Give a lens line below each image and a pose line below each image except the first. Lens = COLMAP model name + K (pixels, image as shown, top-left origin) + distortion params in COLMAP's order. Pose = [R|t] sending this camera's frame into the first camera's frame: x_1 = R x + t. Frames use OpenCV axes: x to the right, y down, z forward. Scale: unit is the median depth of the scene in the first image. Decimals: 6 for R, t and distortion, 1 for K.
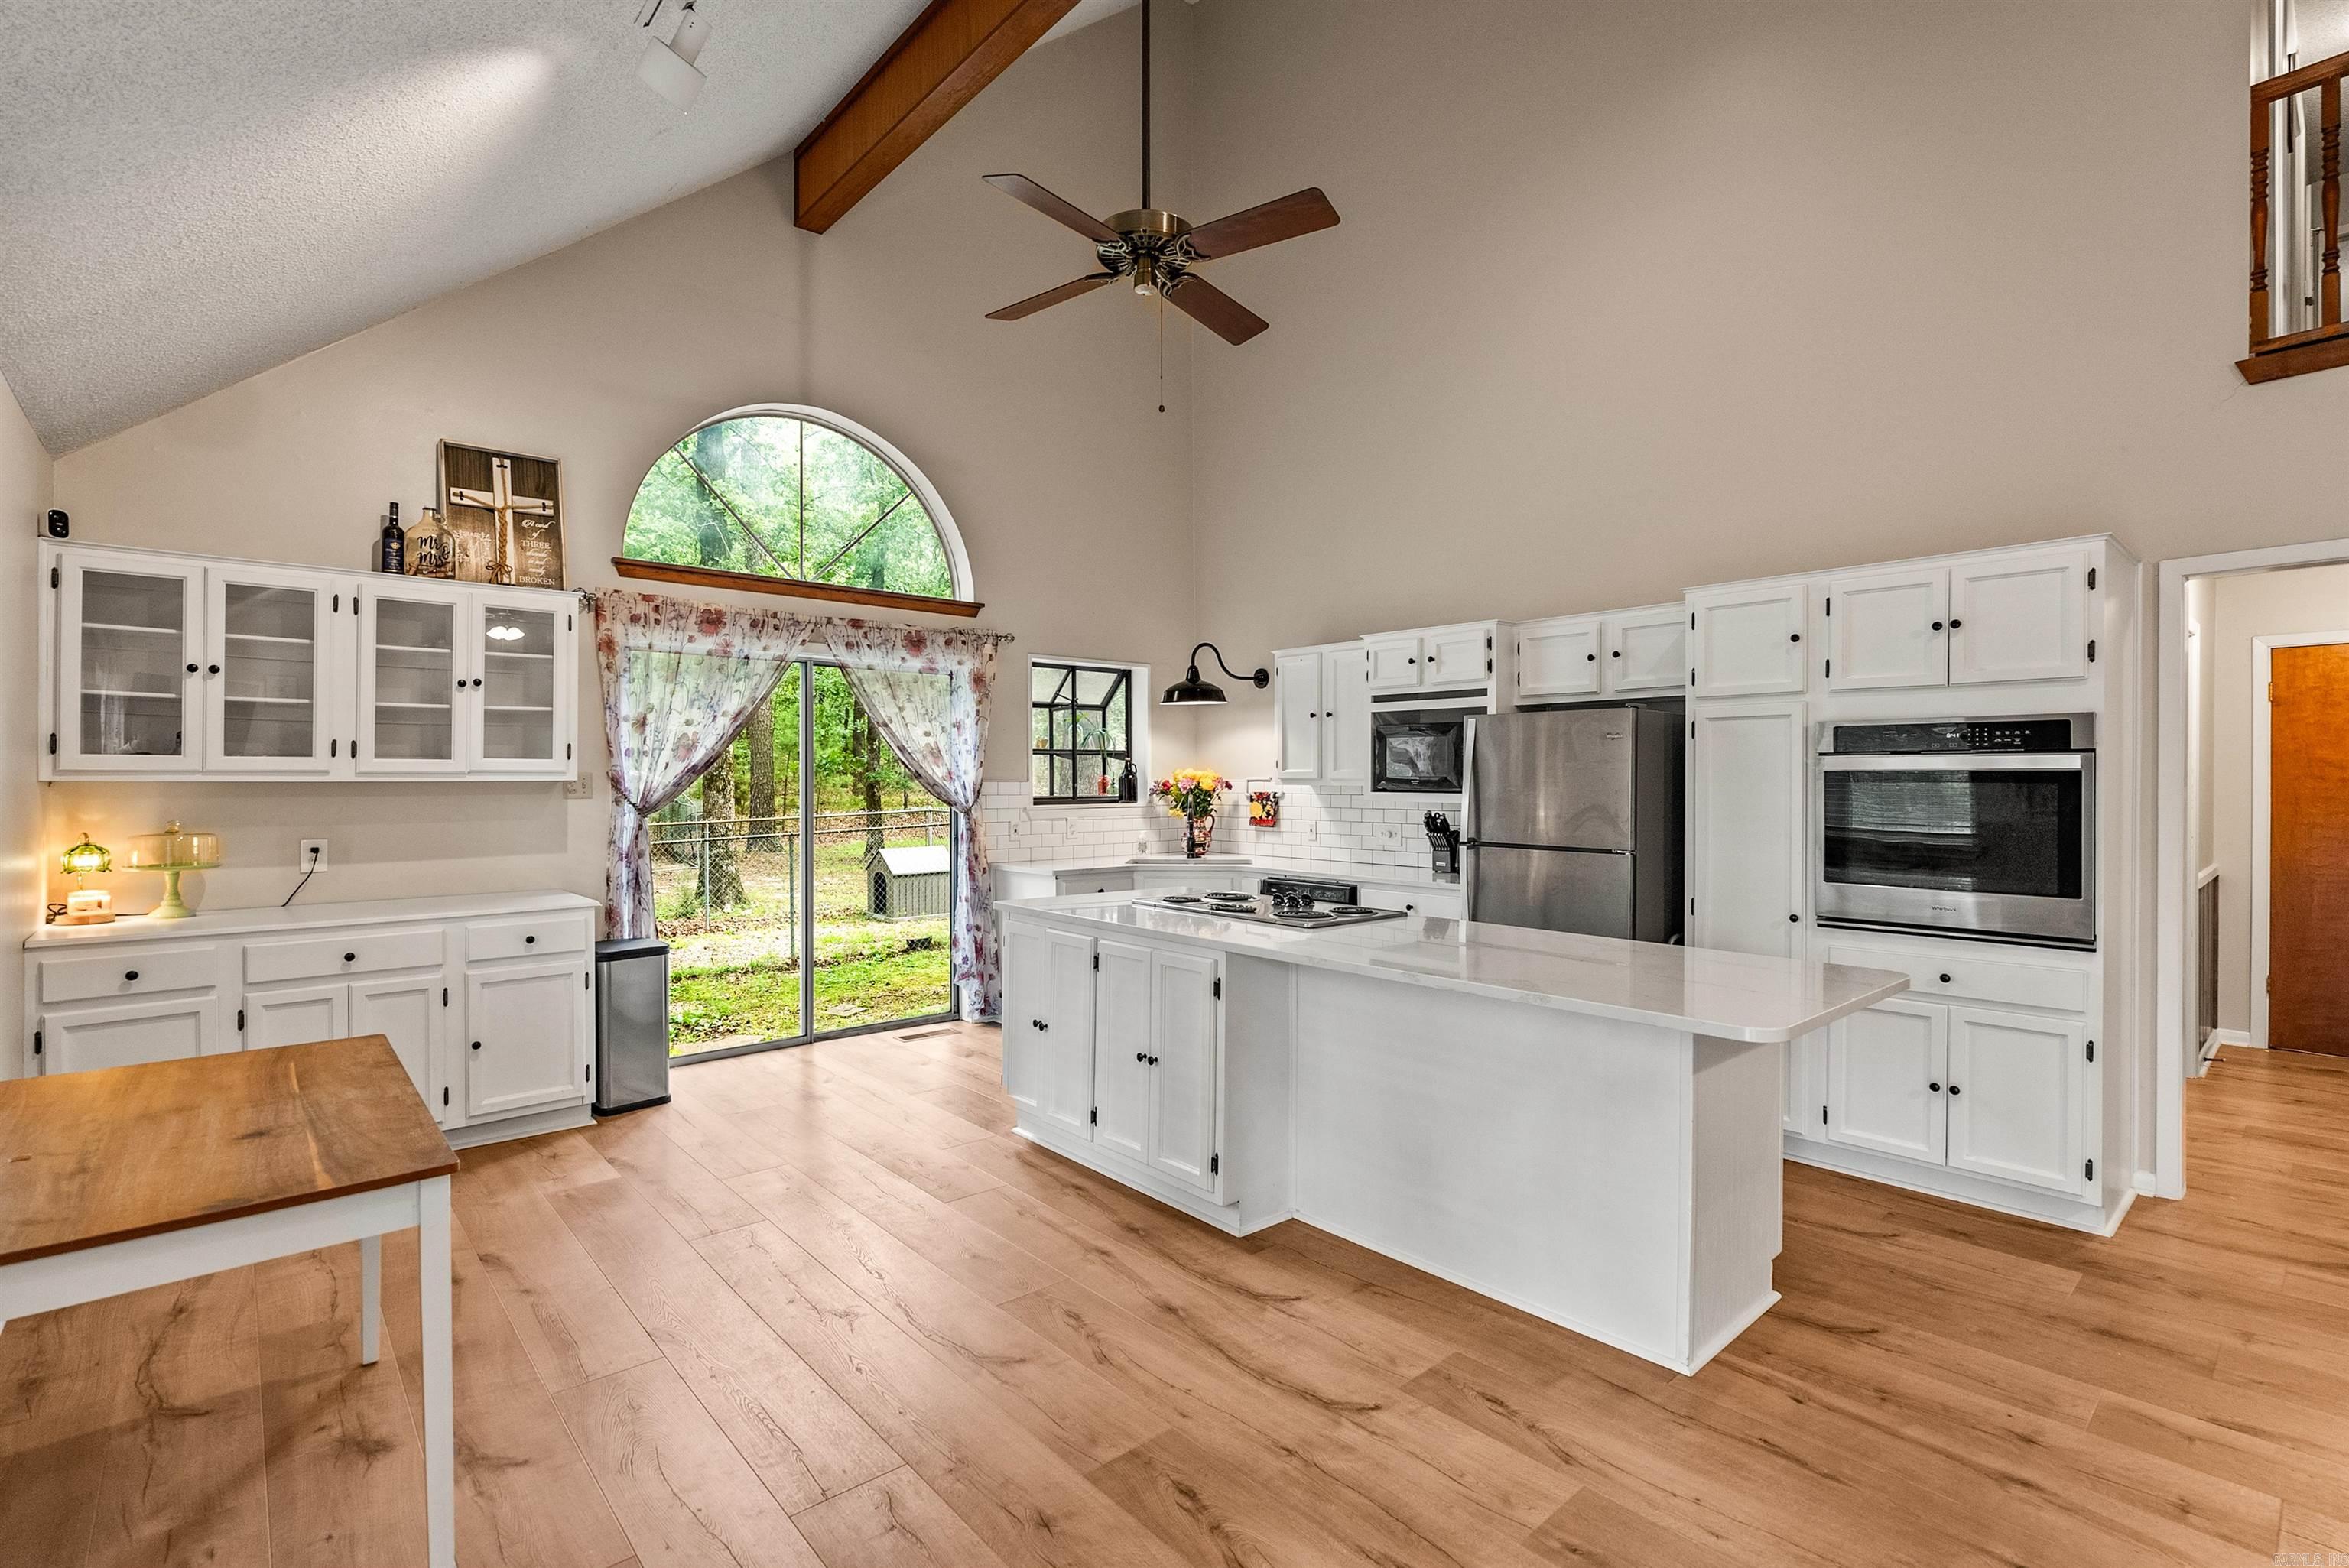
lens RADIAL K [[1068.3, 0, 1175.6], [0, 1068.3, 779.0], [0, 0, 1]] dist [-0.009727, 0.005251]
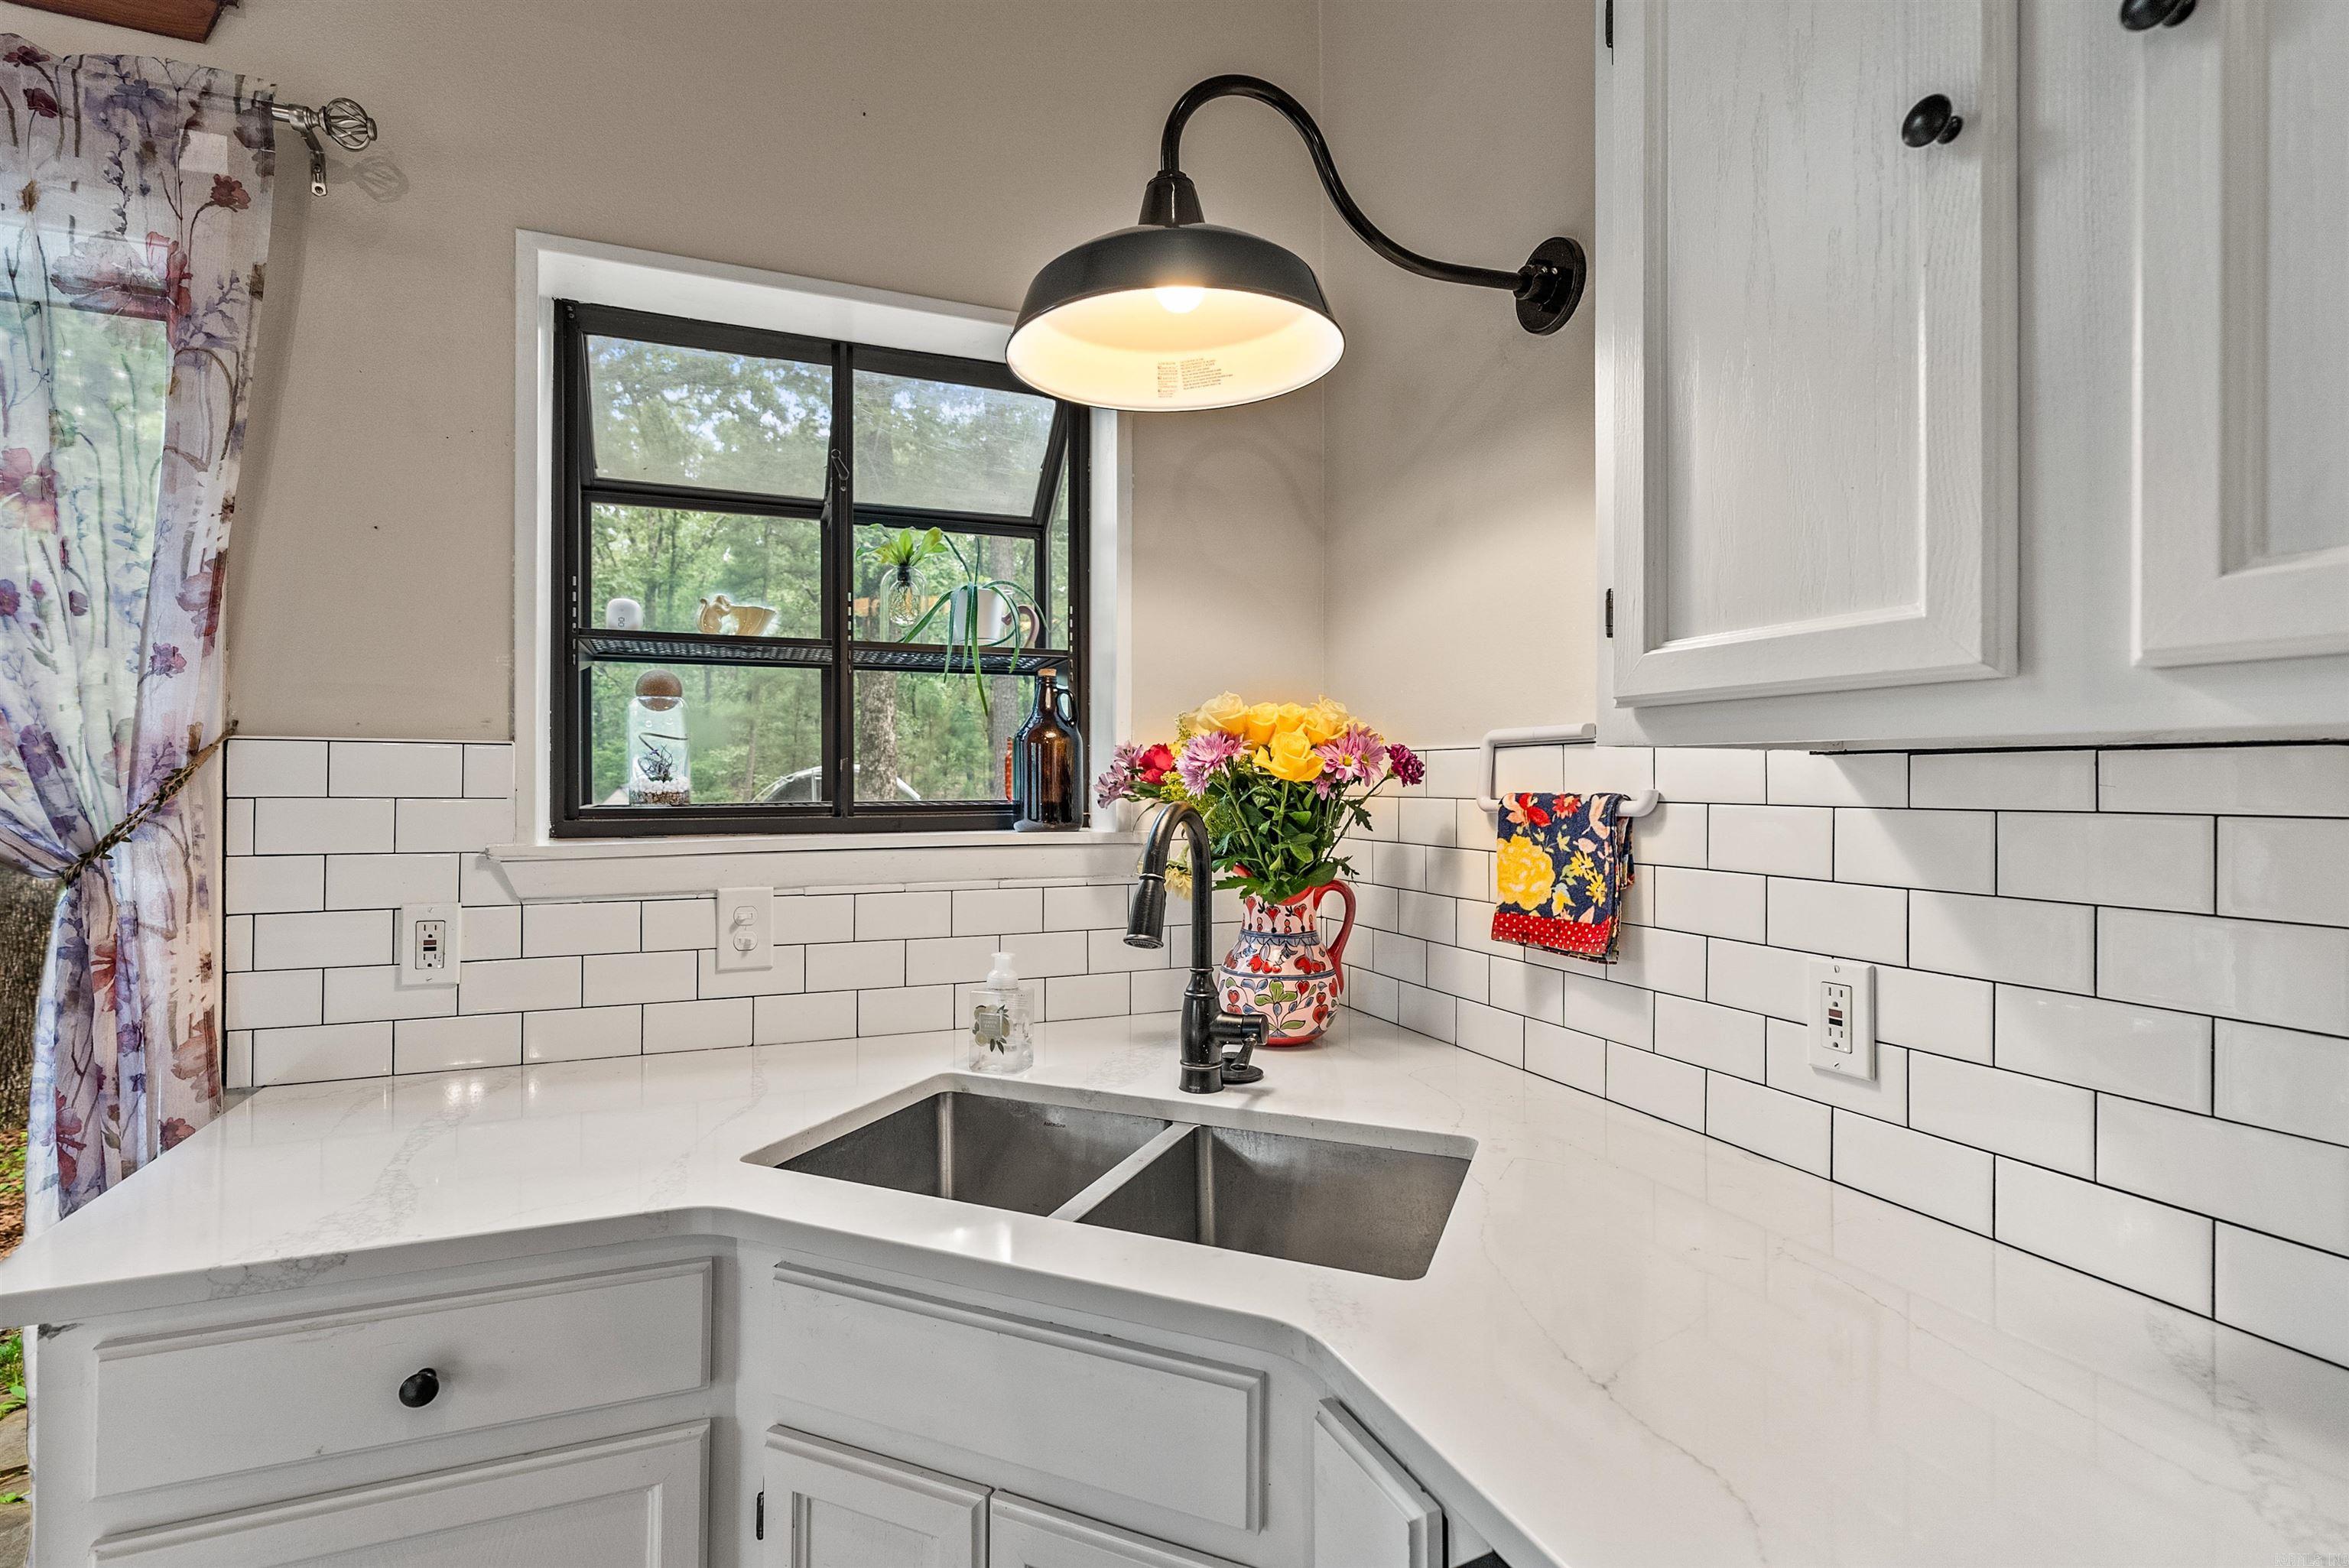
lens RADIAL K [[1068.3, 0, 1161.6], [0, 1068.3, 771.8], [0, 0, 1]] dist [-0.009727, 0.005251]
pose [[0.941326, -0.001166, -0.337496, 0.110154], [-0.002171, 0.999952, -0.009511, 0.014244], [0.337491, 0.009686, 0.941279, 1.067830]]
